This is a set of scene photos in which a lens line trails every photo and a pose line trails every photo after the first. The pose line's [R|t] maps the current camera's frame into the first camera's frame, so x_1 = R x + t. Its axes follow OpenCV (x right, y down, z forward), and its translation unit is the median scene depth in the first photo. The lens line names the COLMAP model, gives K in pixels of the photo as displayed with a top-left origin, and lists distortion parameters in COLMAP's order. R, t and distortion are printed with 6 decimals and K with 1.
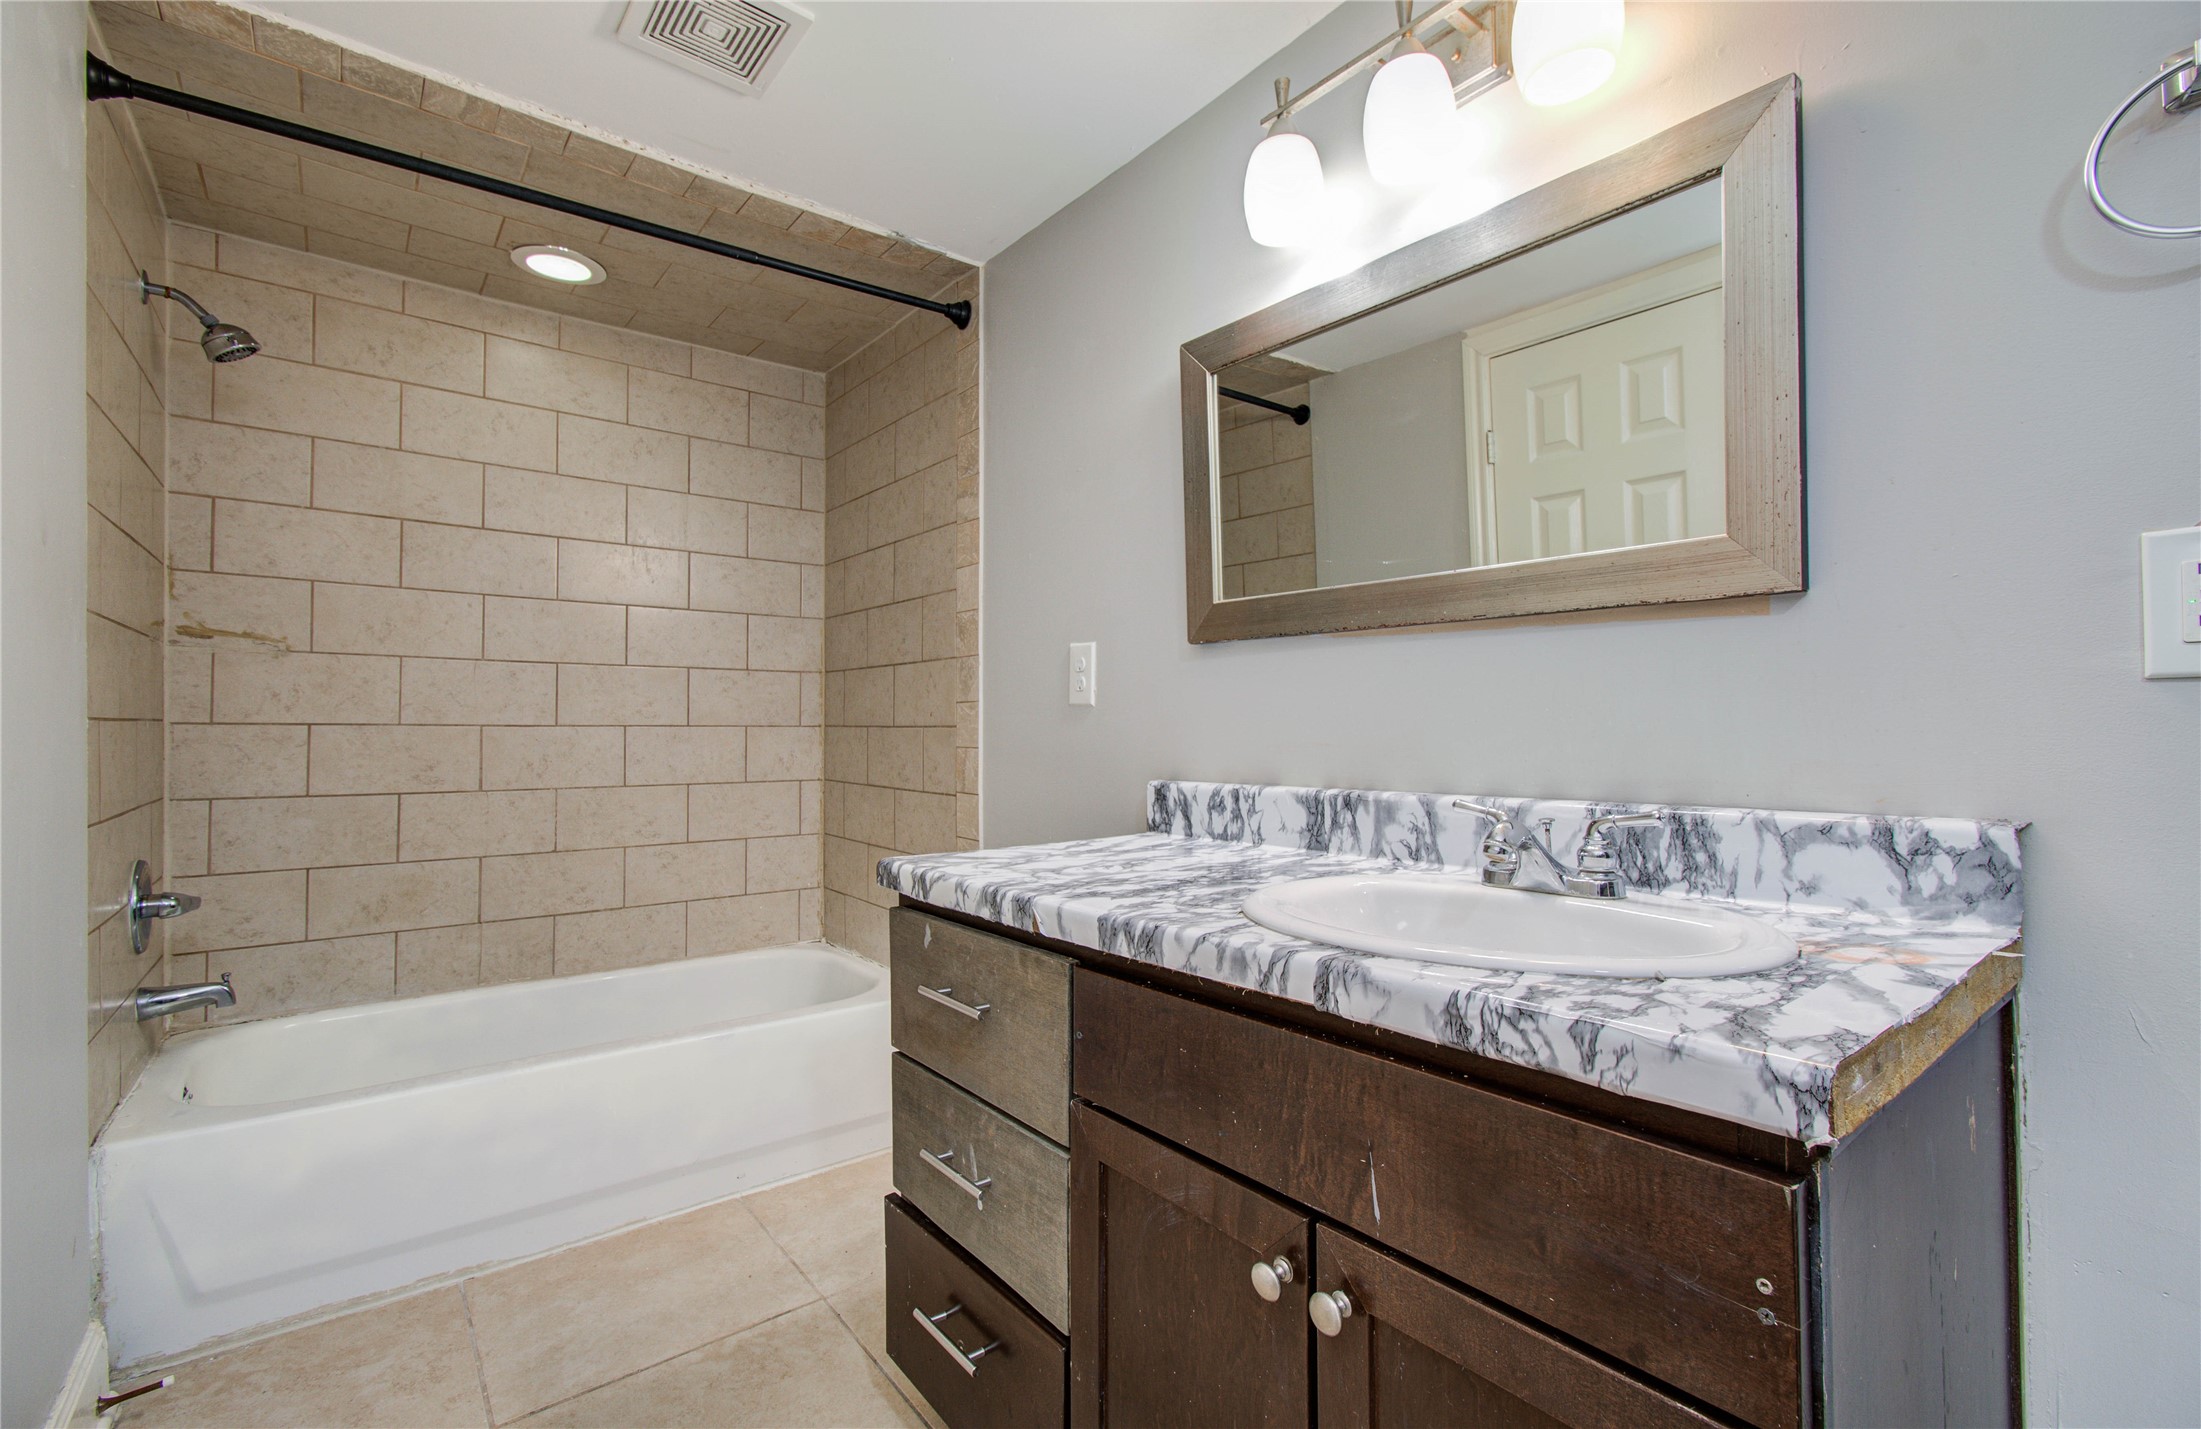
lens RADIAL K [[964.1, 0, 1116.2], [0, 964.1, 721.5], [0, 0, 1]] dist [0.010512, 0.000196]
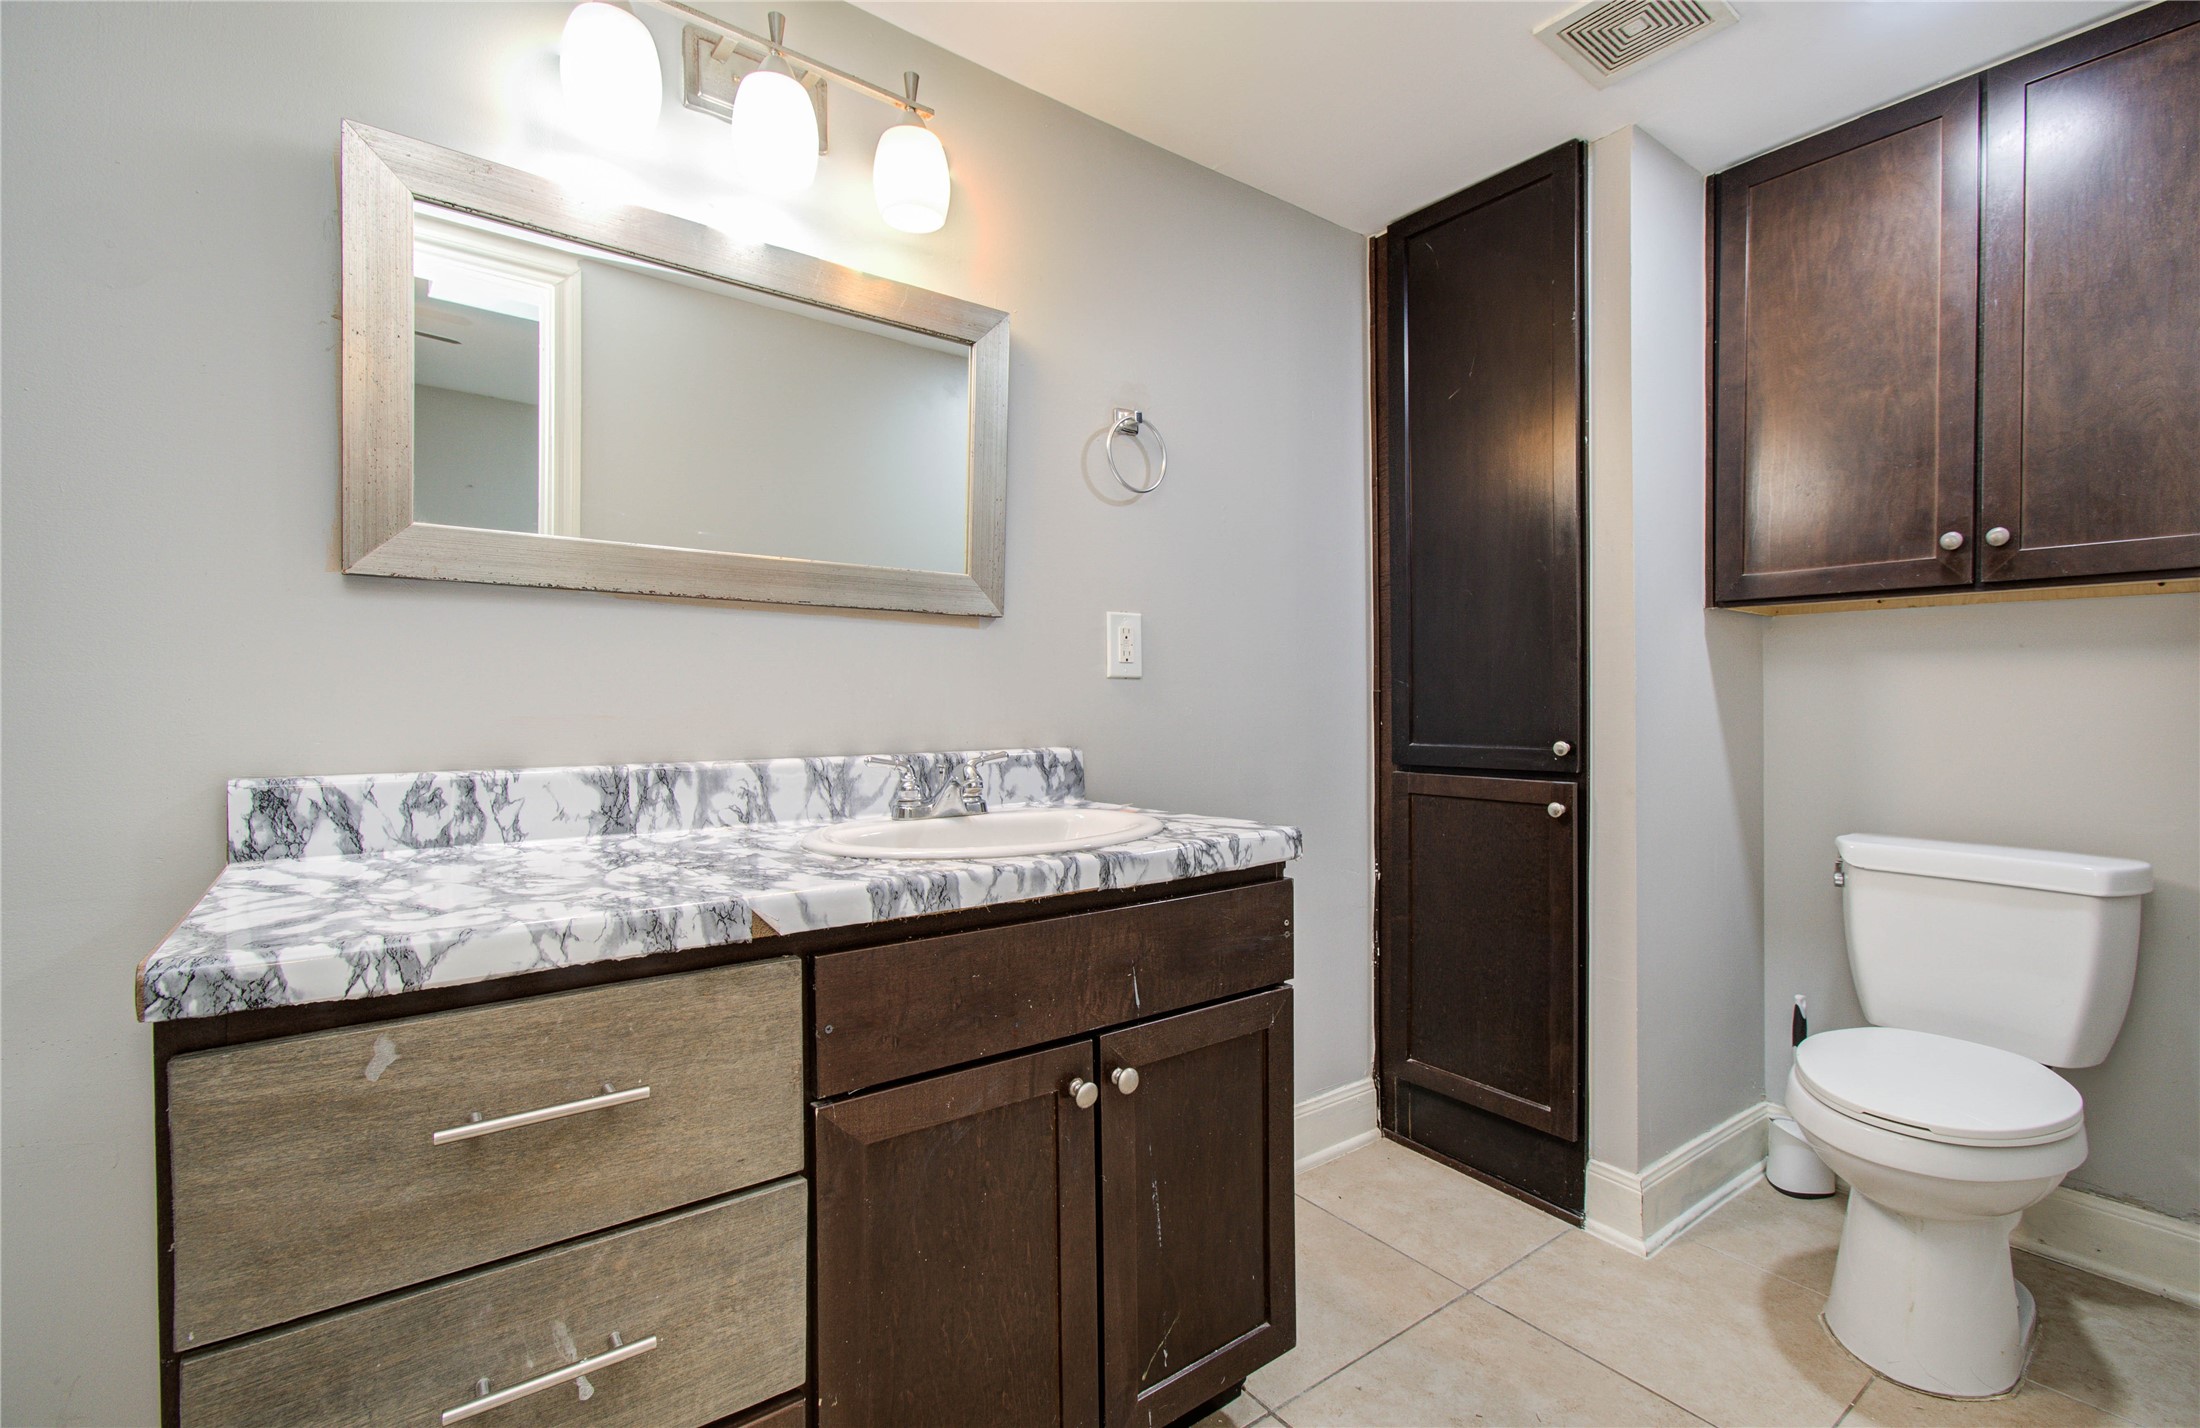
lens RADIAL K [[963.6, 0, 1115.7], [0, 963.6, 721.0], [0, 0, 1]] dist [0.010512, 0.000196]
pose [[0.044752, -0.007331, 0.998971, -0.745606], [-0.006675, 0.999949, 0.007637, 0.020939], [-0.998976, -0.007010, 0.044701, 0.554879]]
